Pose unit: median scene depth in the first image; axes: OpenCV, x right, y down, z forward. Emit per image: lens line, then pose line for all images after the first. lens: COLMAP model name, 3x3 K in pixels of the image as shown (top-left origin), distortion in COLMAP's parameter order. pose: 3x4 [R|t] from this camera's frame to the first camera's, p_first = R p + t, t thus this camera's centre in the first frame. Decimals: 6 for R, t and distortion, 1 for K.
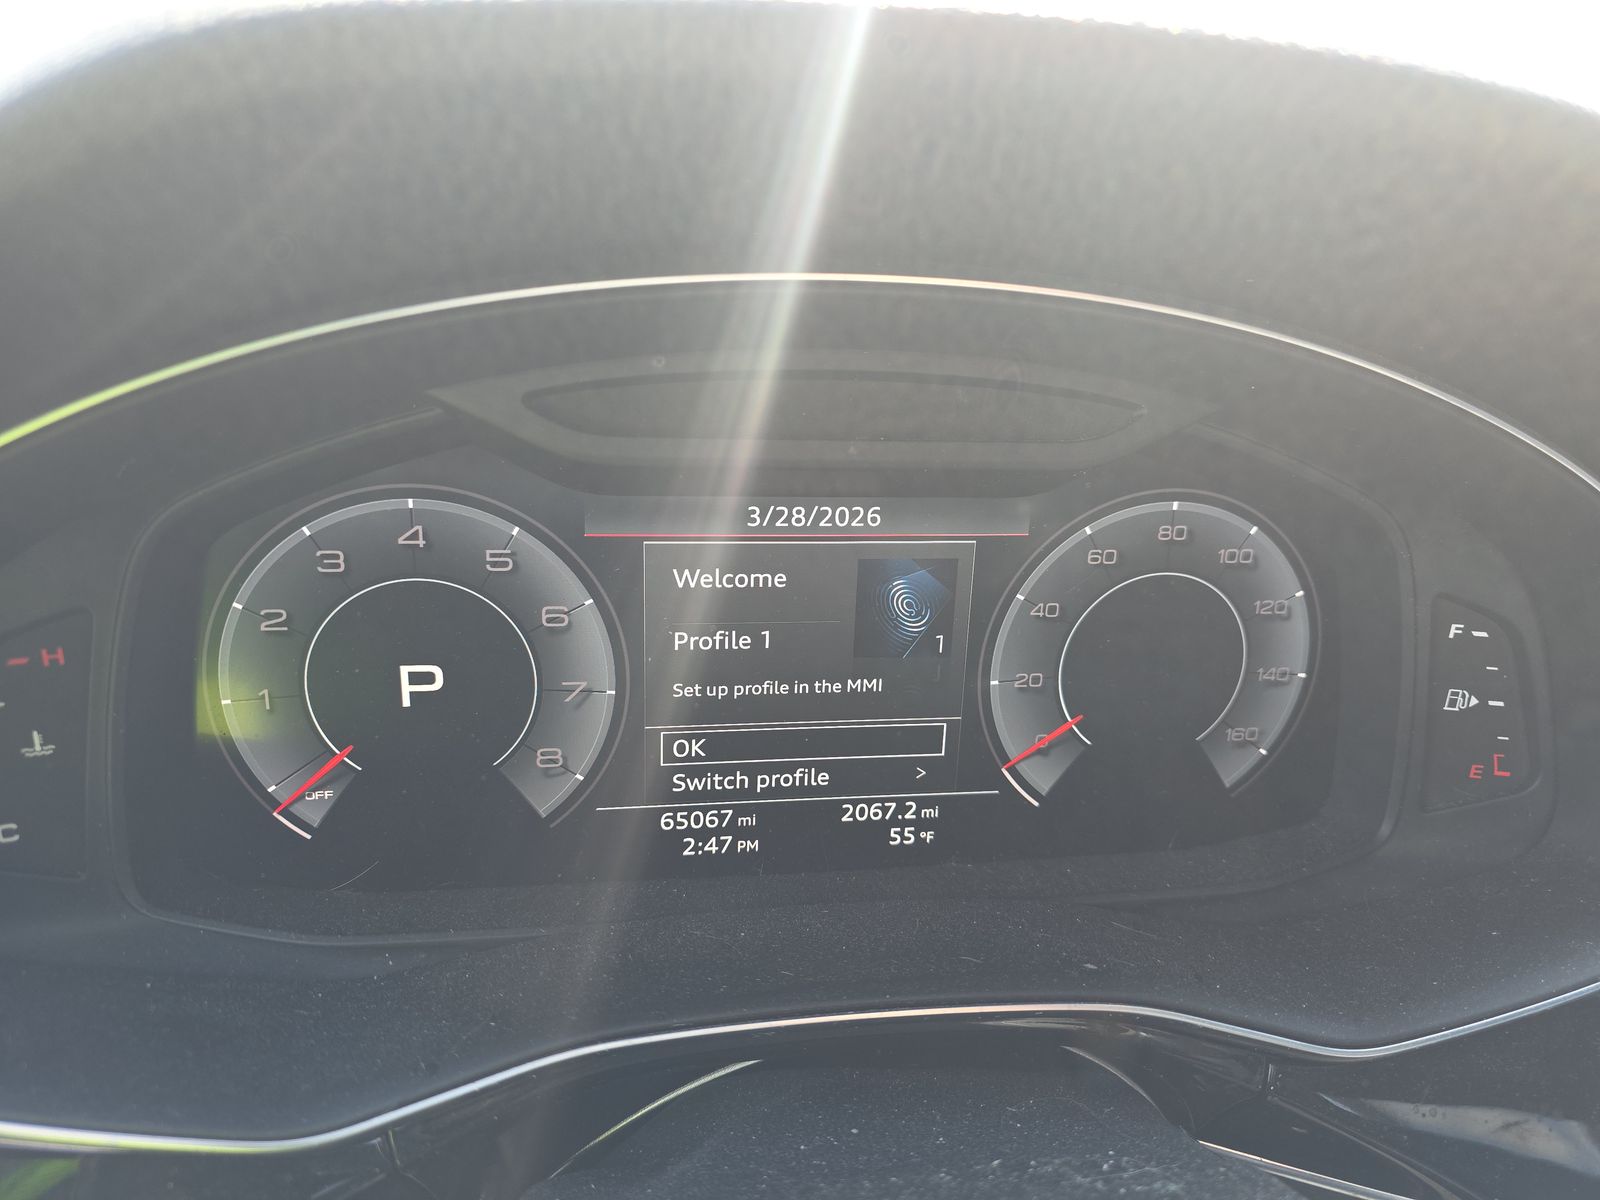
lens RADIAL K [[1085.5, 0, 798.7], [0, 1085.5, 595.8], [0, 0, 1]] dist [0.016708, -0.014685]
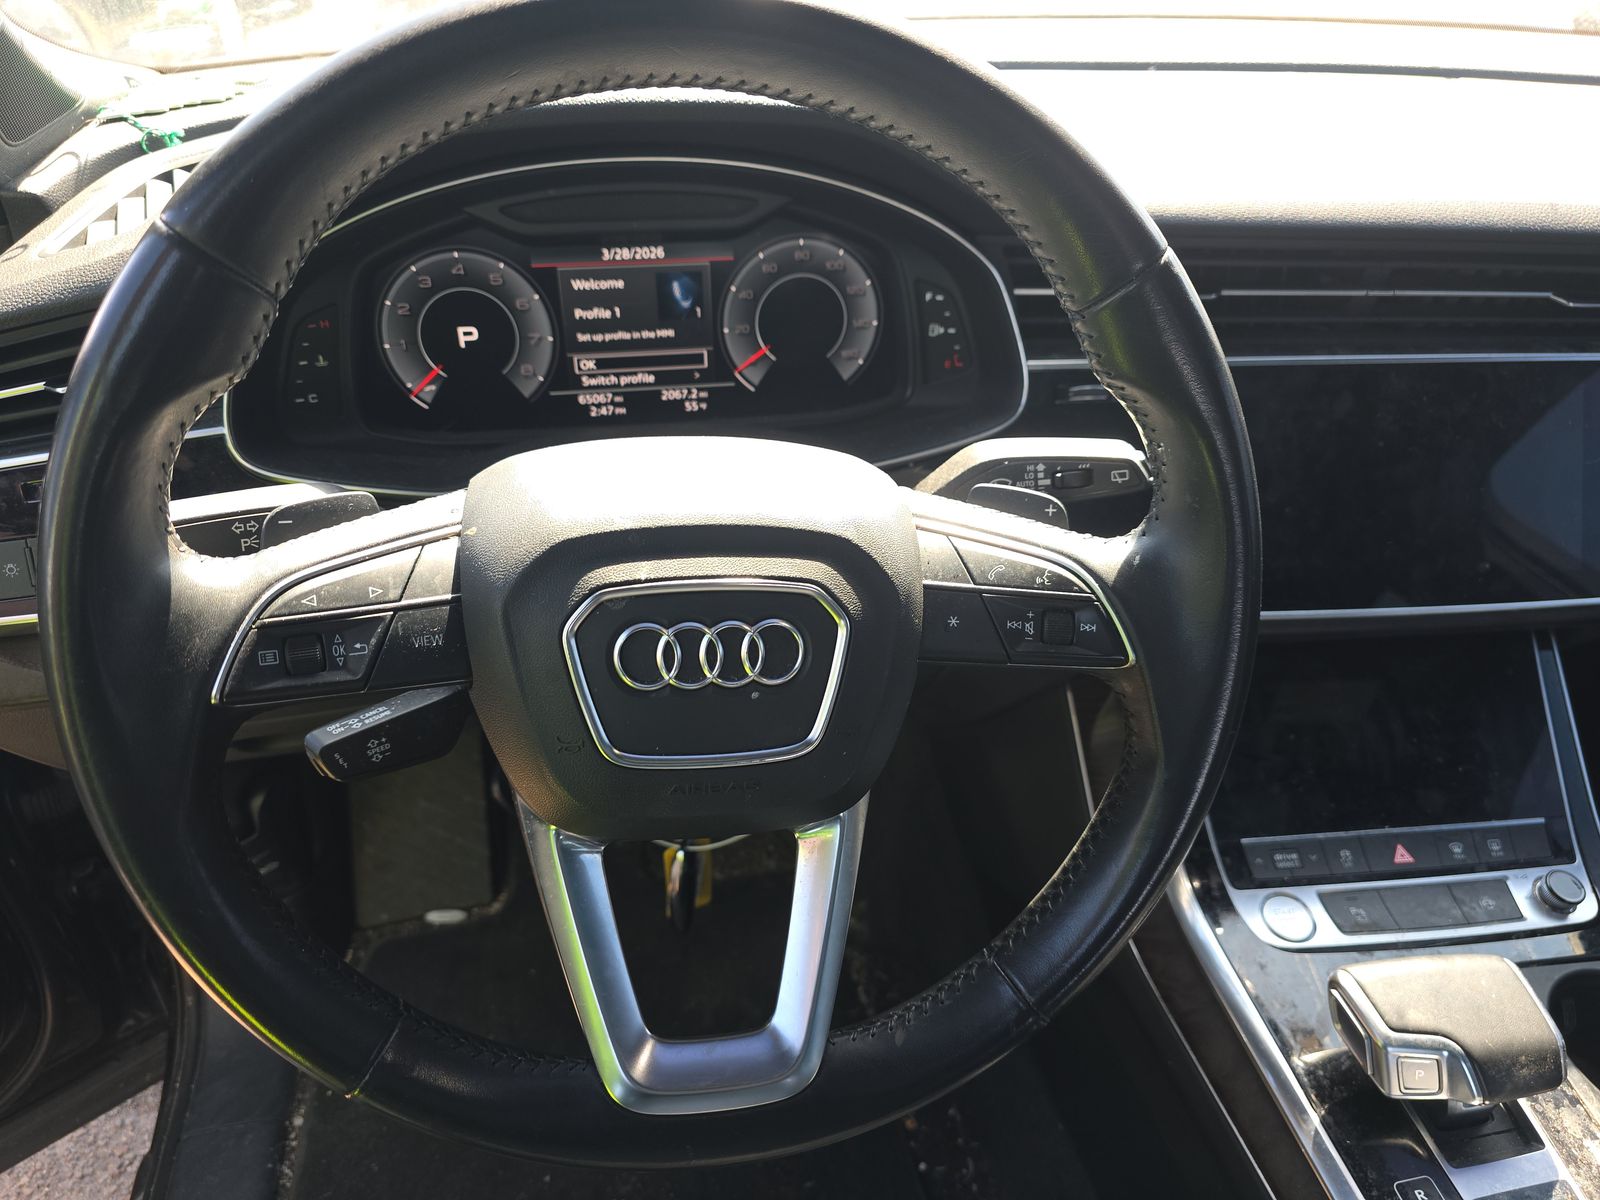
lens RADIAL K [[1085.5, 0, 792.8], [0, 1085.5, 634.3], [0, 0, 1]] dist [0.016708, -0.014685]
pose [[0.999266, -0.036857, -0.010422, 0.322407], [0.038297, 0.966066, 0.255441, 0.119636], [0.000654, -0.255652, 0.966769, -1.309092]]
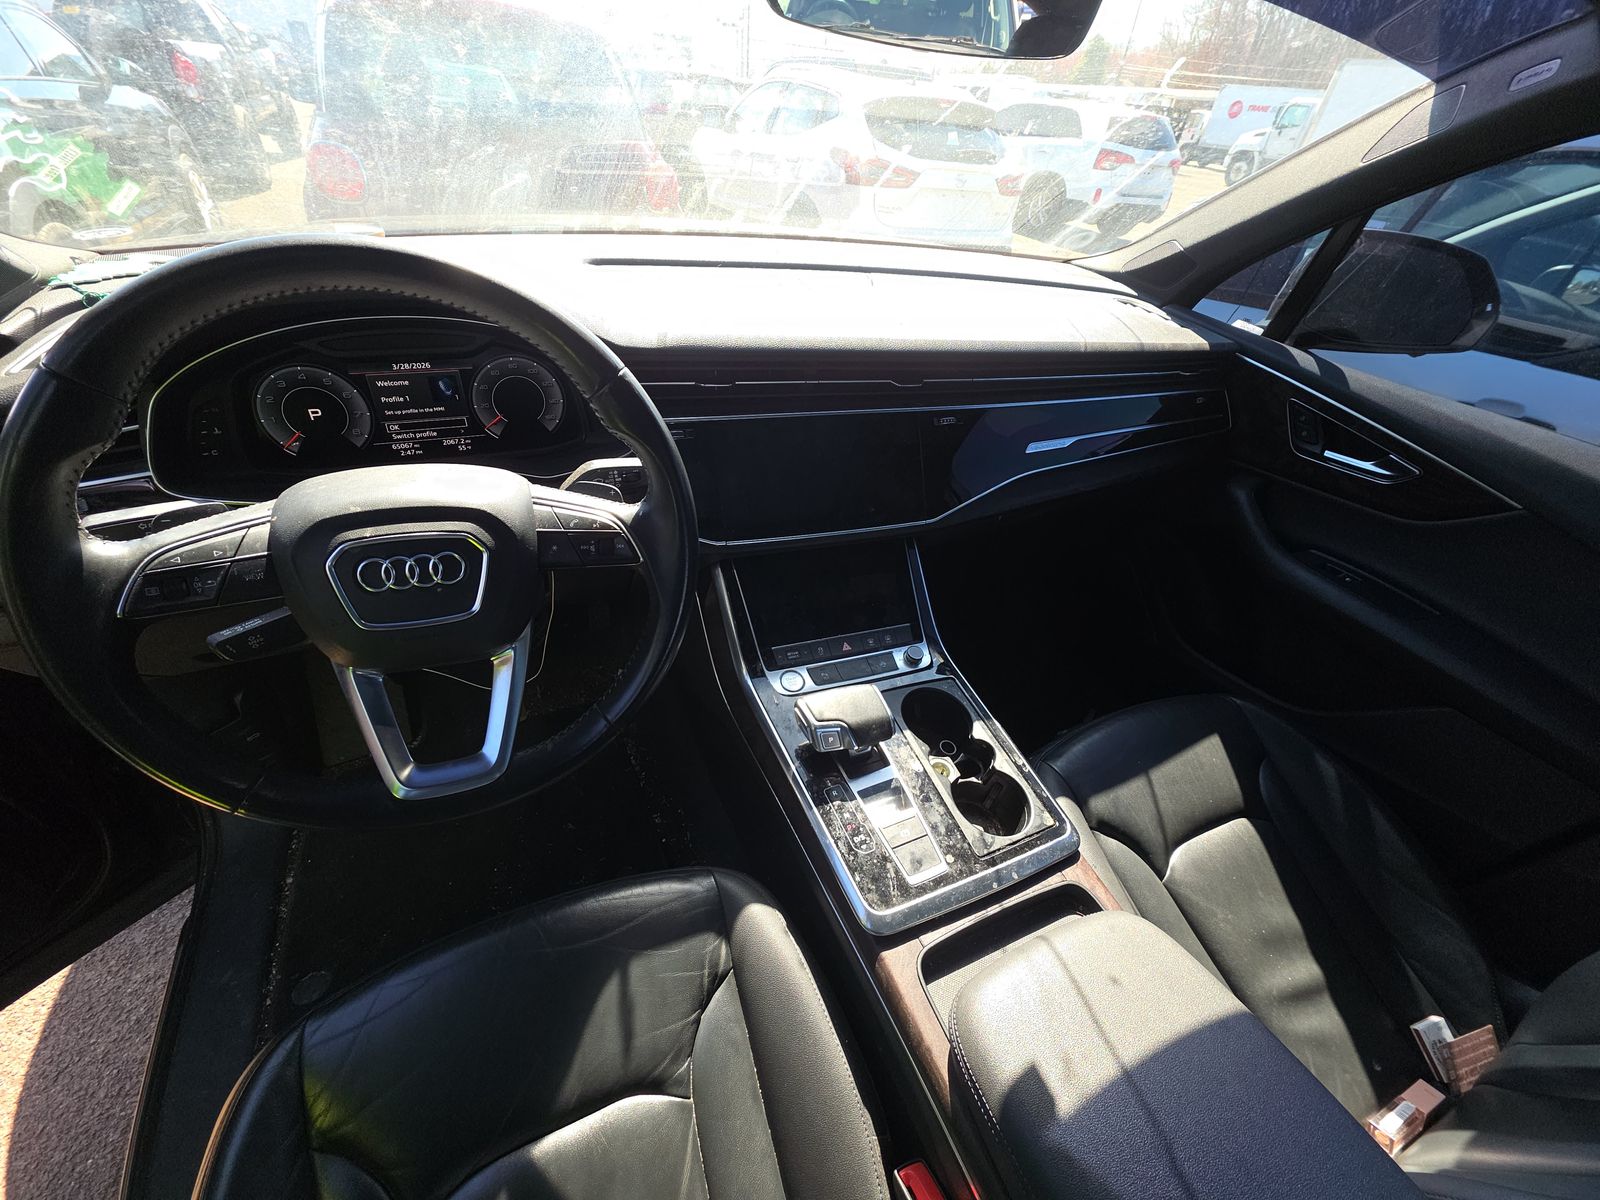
lens RADIAL K [[623.5, 0, 785.9], [0, 623.5, 593.3], [0, 0, 1]] dist [0.001983, -0.000998]
pose [[0.969997, -0.126864, 0.207392, 0.754400], [0.060913, 0.952664, 0.297860, 0.123491], [-0.235363, -0.276291, 0.931809, -1.695784]]
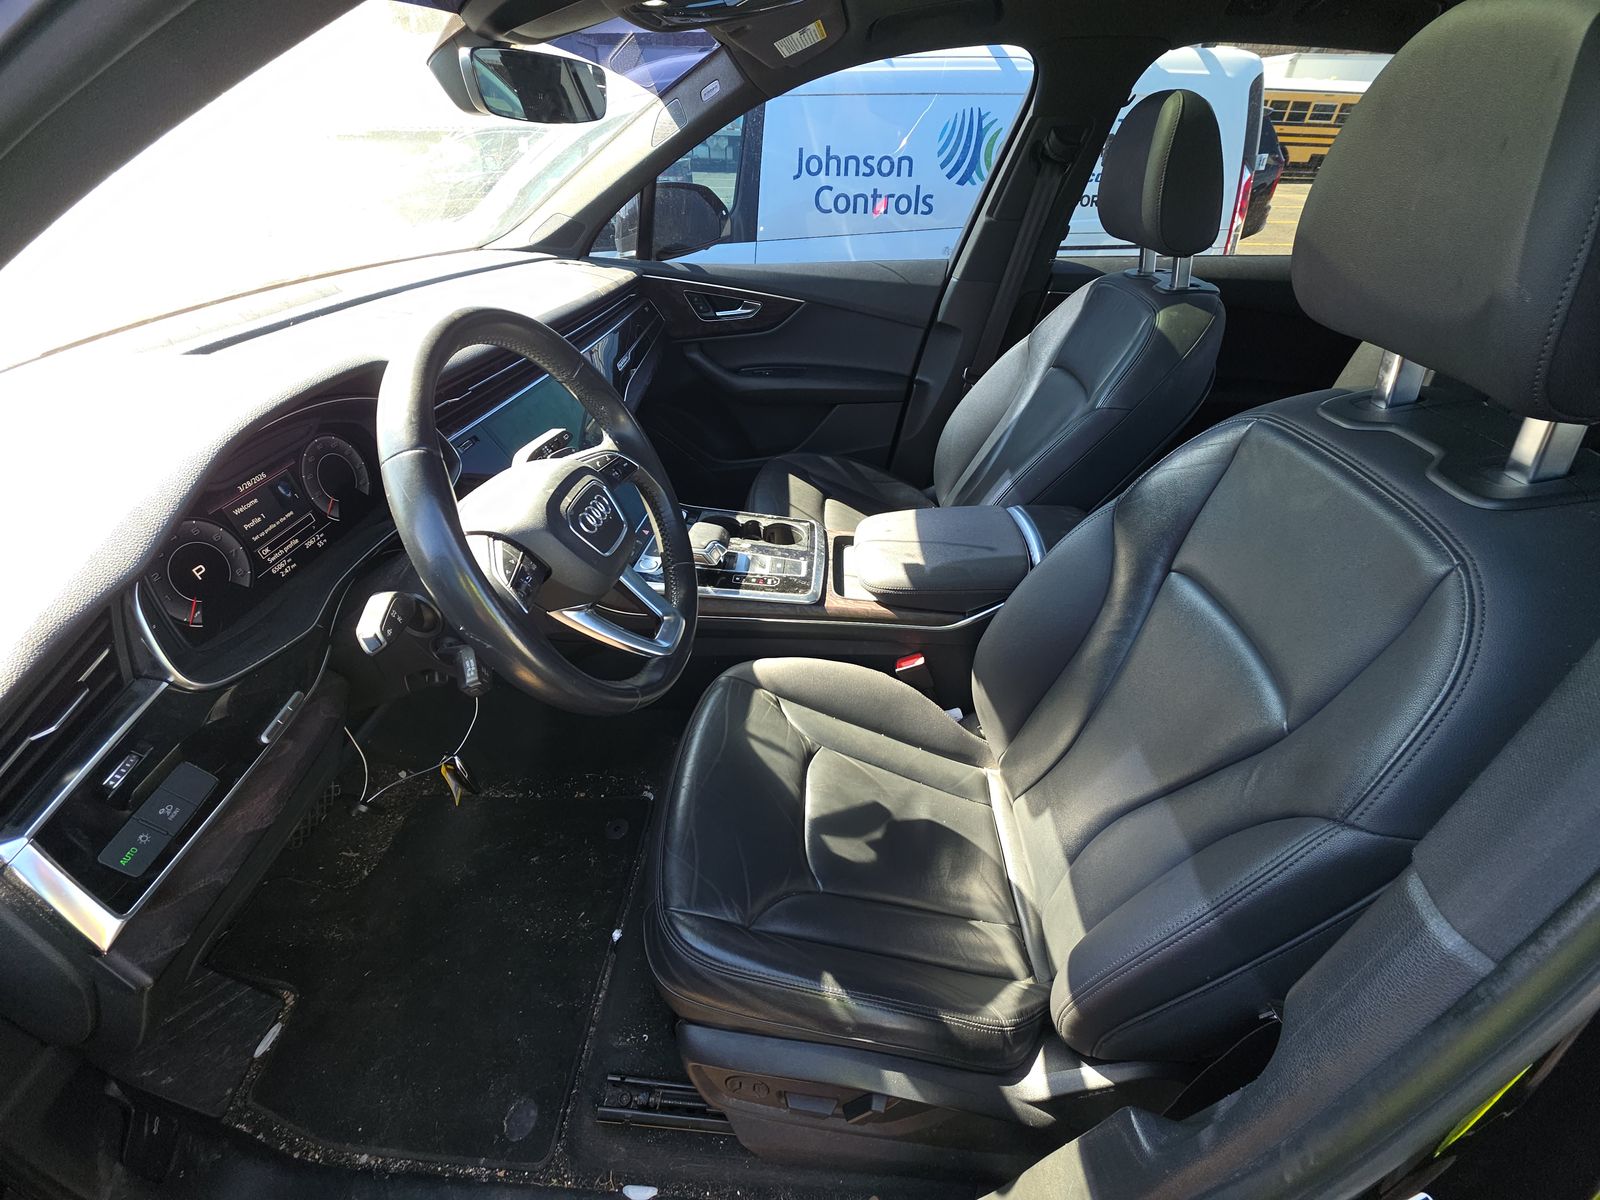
lens RADIAL K [[623.5, 0, 776.9], [0, 623.5, 595.1], [0, 0, 1]] dist [0.001983, -0.000998]
pose [[0.245424, -0.622865, 0.742837, -1.389844], [0.379770, 0.766800, 0.517487, -0.196873], [-0.891932, 0.155104, 0.424736, -1.530008]]
